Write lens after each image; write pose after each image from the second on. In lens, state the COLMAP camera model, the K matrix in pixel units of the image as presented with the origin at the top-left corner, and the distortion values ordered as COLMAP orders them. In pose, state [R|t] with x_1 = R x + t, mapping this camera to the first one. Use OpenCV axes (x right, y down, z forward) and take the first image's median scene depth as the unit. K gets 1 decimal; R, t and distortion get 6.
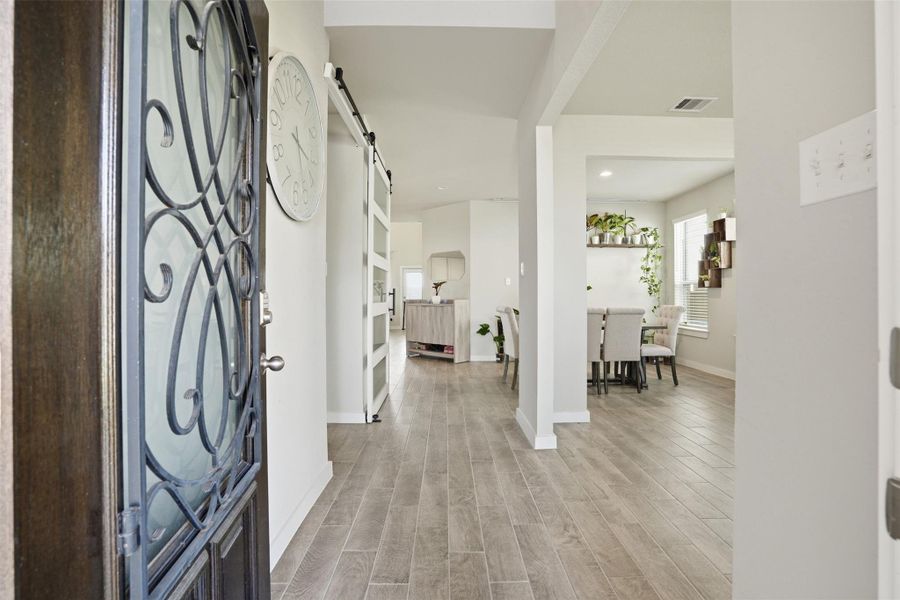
lens RADIAL K [[415.7, 0, 449.9], [0, 415.7, 292.7], [0, 0, 1]] dist [-0.030193, 0.004668]
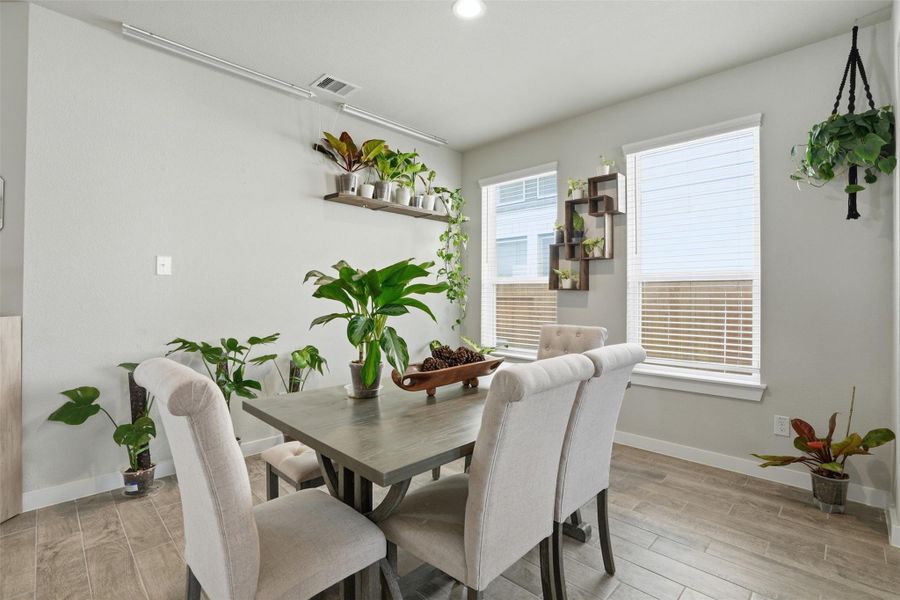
lens RADIAL K [[415.7, 0, 445.2], [0, 415.7, 290.9], [0, 0, 1]] dist [-0.030193, 0.004668]
pose [[0.707971, 0.012299, 0.706135, 0.063291], [-0.013060, 0.999905, -0.004322, -0.005369], [-0.706121, -0.006163, 0.708064, 0.602608]]
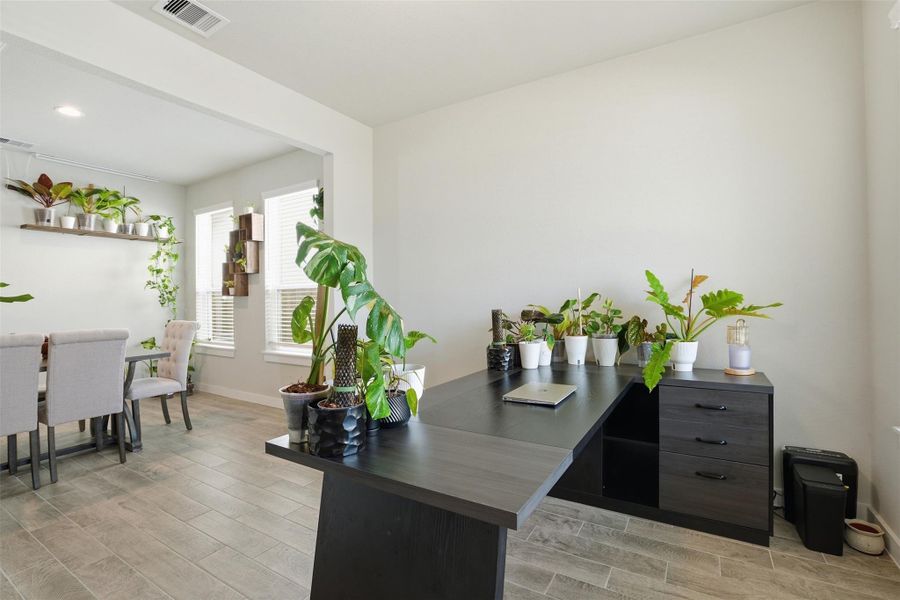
lens RADIAL K [[415.7, 0, 450.6], [0, 415.7, 295.3], [0, 0, 1]] dist [-0.030193, 0.004668]
pose [[0.535007, -0.000401, 0.844848, 0.142209], [0.008201, 0.999955, -0.004718, -0.005496], [-0.844808, 0.009453, 0.534986, 0.167288]]
